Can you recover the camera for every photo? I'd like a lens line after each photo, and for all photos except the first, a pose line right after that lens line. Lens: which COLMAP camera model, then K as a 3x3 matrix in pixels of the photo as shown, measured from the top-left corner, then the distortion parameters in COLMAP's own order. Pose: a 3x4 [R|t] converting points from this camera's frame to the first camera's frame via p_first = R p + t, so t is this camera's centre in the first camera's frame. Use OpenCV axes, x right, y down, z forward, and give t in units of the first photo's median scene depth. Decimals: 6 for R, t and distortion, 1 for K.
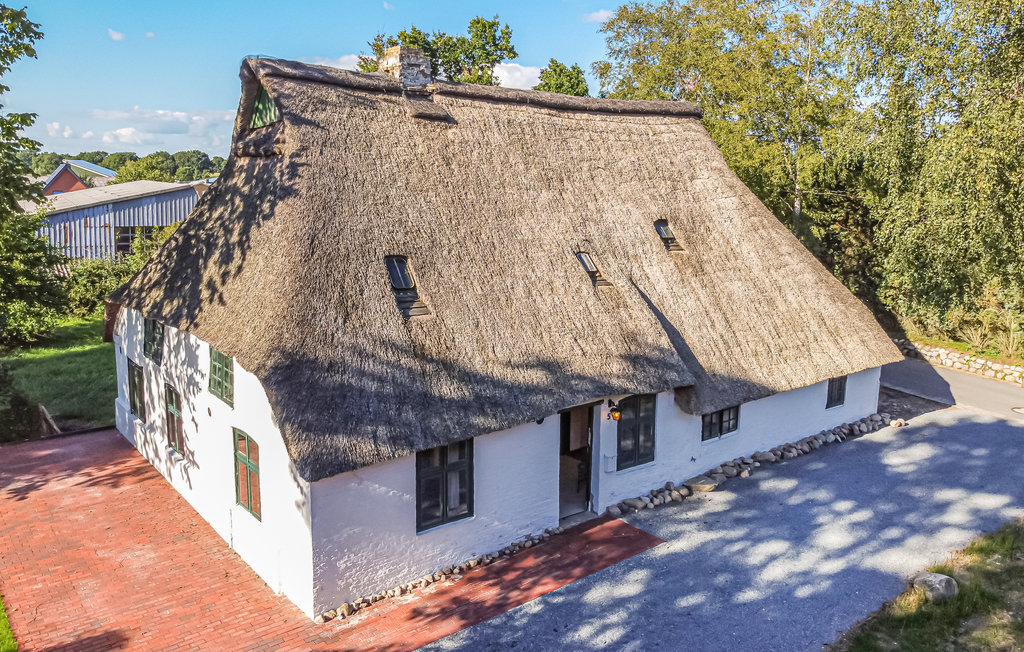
lens RADIAL K [[729.4, 0, 513.0], [0, 729.4, 286.6], [0, 0, 1]] dist [-0.010974, -0.002643]
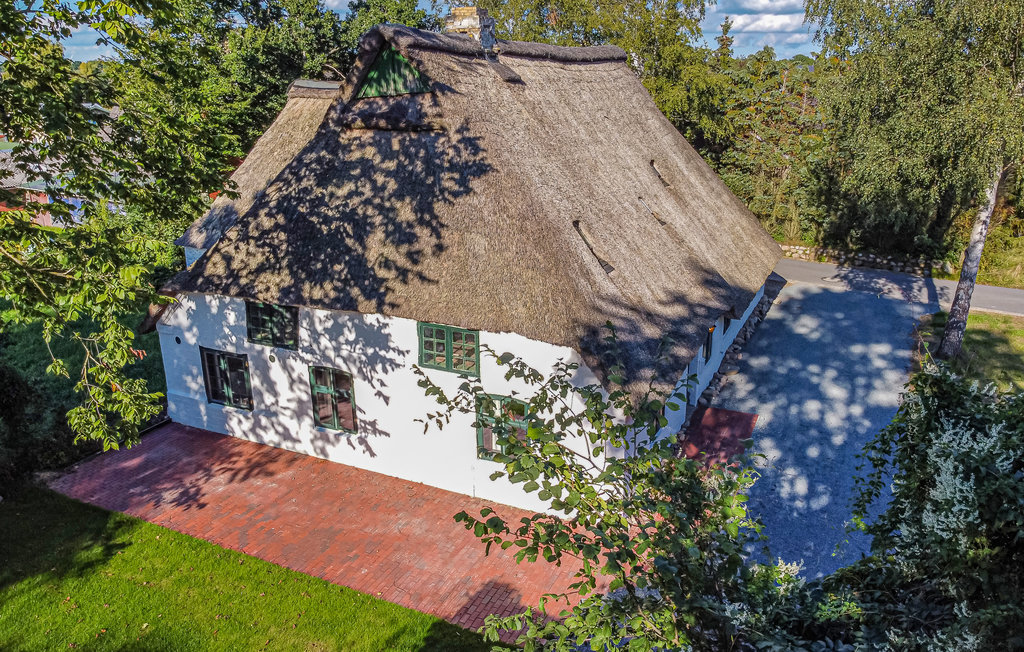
lens RADIAL K [[700.4, 0, 512.0], [0, 700.4, 326.0], [0, 0, 1]] dist [-0.028173, -0.000339]
pose [[0.919484, -0.148903, 0.363836, -0.573151], [0.080404, 0.977159, 0.196714, -0.089150], [-0.384817, -0.151622, 0.910454, 0.028388]]
